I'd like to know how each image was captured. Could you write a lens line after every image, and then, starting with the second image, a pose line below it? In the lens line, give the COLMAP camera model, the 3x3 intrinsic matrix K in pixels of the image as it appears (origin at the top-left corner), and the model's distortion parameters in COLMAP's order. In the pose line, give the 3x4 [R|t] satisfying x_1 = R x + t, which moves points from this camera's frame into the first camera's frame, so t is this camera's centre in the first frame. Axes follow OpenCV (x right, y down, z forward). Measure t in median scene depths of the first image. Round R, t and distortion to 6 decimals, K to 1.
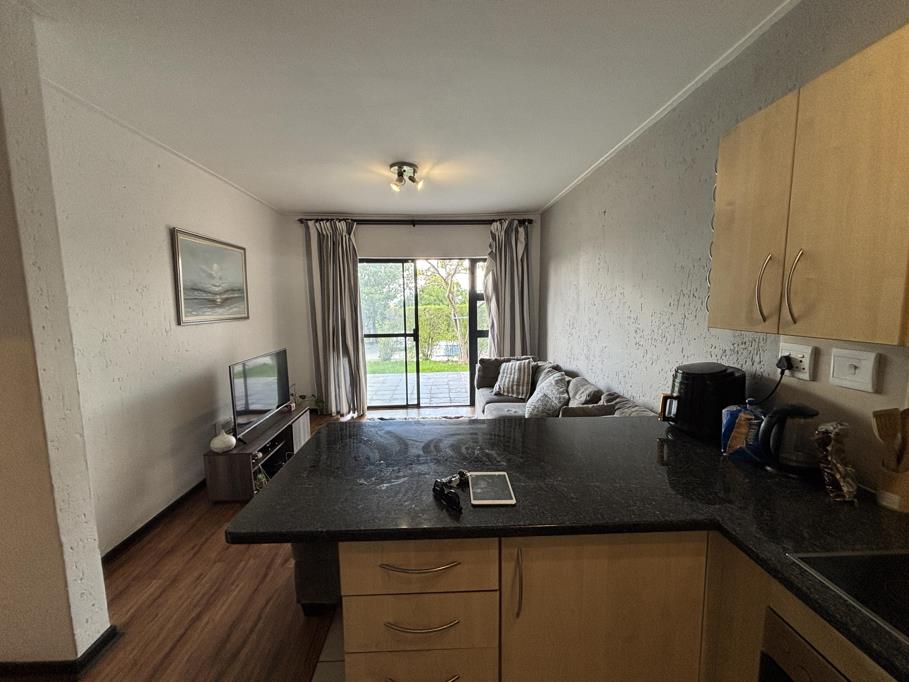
lens RADIAL K [[362.2, 0, 455.1], [0, 362.2, 338.9], [0, 0, 1]] dist [-0.000926, -0.001404]
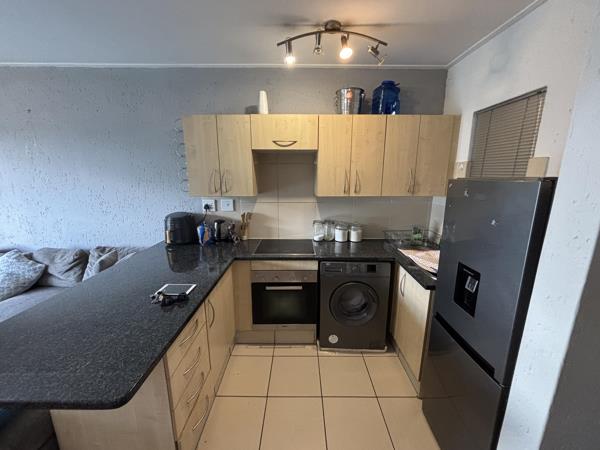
lens RADIAL K [[239.0, 0, 298.5], [0, 239.0, 223.8], [0, 0, 1]] dist [-0.000926, -0.001404]
pose [[0.036110, -0.198699, 0.979395, -0.446351], [0.103761, 0.975483, 0.194080, -0.045288], [-0.993947, 0.094615, 0.055842, 0.110175]]
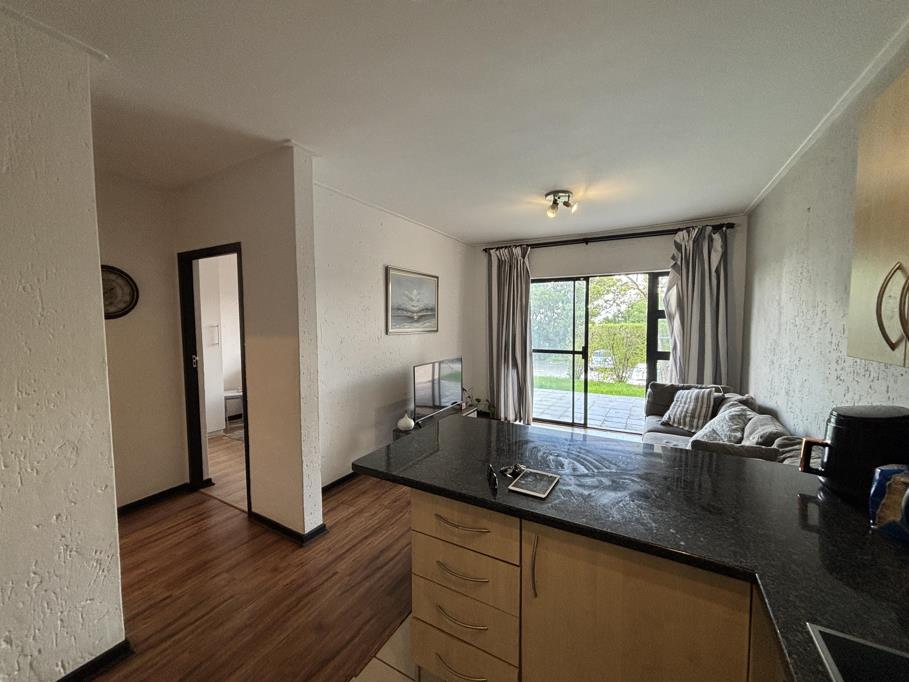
lens RADIAL K [[362.2, 0, 456.4], [0, 362.2, 336.4], [0, 0, 1]] dist [-0.000926, -0.001404]
pose [[0.853432, 0.034217, -0.520079, 0.197646], [-0.061918, 0.997432, -0.035982, 0.003277], [0.517513, 0.062911, 0.853360, -0.055623]]
